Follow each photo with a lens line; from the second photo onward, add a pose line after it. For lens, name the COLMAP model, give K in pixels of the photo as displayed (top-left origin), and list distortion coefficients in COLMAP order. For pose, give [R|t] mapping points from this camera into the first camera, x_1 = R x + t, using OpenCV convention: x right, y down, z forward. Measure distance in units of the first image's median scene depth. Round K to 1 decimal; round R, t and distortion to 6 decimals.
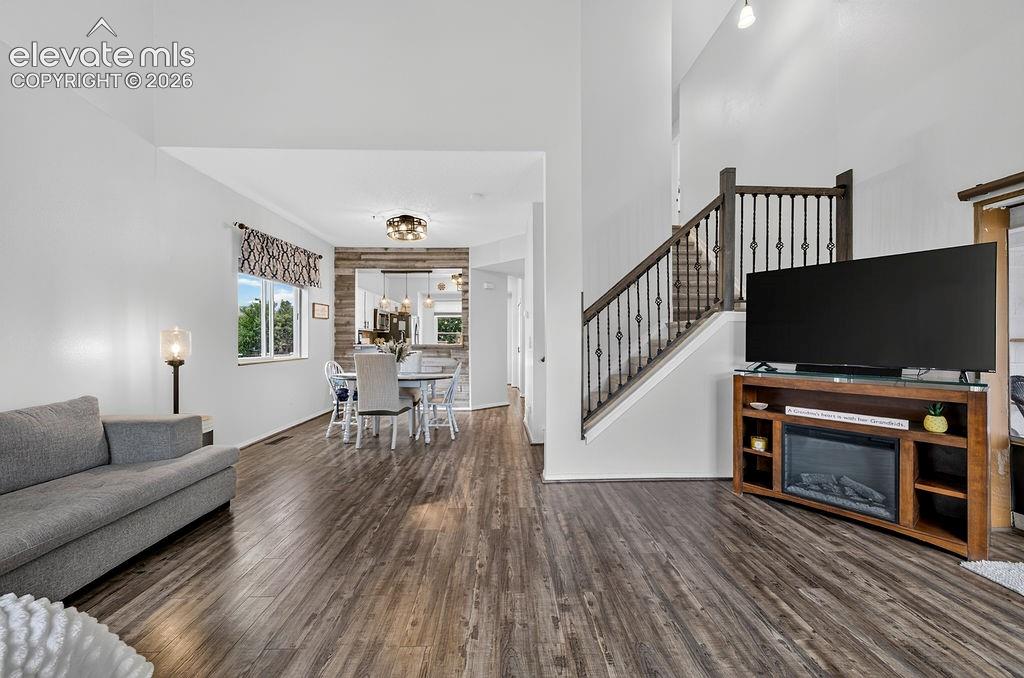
lens RADIAL K [[374.6, 0, 512.4], [0, 374.6, 340.8], [0, 0, 1]] dist [0.000870, 0.000059]
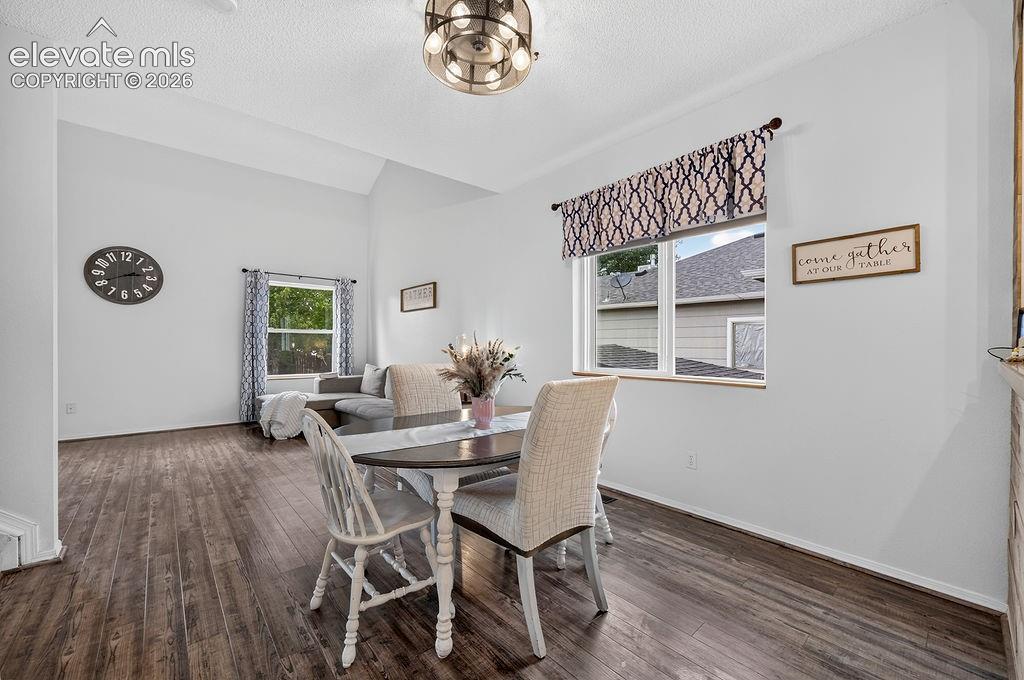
lens RADIAL K [[407.9, 0, 509.5], [0, 407.9, 341.7], [0, 0, 1]] dist [-0.000953, -0.000039]
pose [[-0.777211, 0.004882, -0.629221, -0.075536], [0.005164, 0.999986, 0.001381, 0.004143], [0.629219, -0.002176, -0.777225, 1.943520]]
